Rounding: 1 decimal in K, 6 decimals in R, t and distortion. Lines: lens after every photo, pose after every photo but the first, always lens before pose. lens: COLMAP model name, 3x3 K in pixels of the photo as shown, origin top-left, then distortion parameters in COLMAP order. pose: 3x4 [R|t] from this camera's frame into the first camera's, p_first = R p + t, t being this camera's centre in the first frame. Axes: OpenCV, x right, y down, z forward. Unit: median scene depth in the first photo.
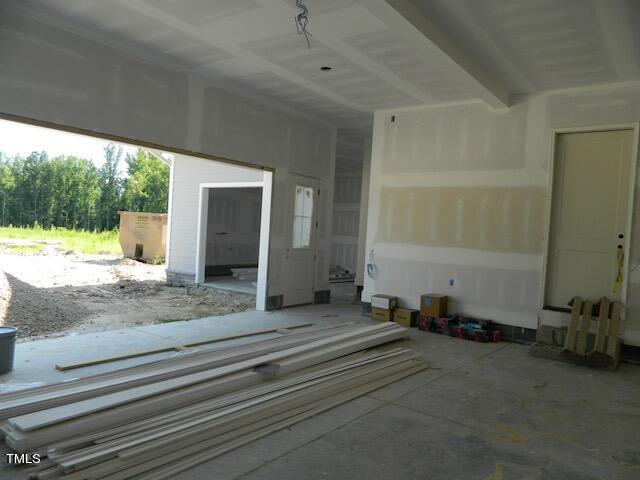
lens RADIAL K [[485.5, 0, 320.1], [0, 485.5, 240.2], [0, 0, 1]] dist [0.002922, 0.000086]
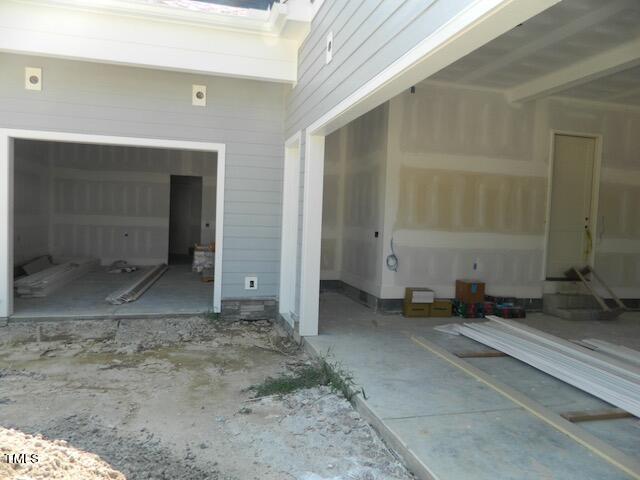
lens RADIAL K [[485.5, 0, 319.3], [0, 485.5, 240.3], [0, 0, 1]] dist [0.002922, 0.000086]
pose [[0.612772, -0.068810, 0.787258, -0.739228], [0.011562, 0.996876, 0.078131, -0.051963], [-0.790175, -0.038774, 0.611654, 0.641307]]
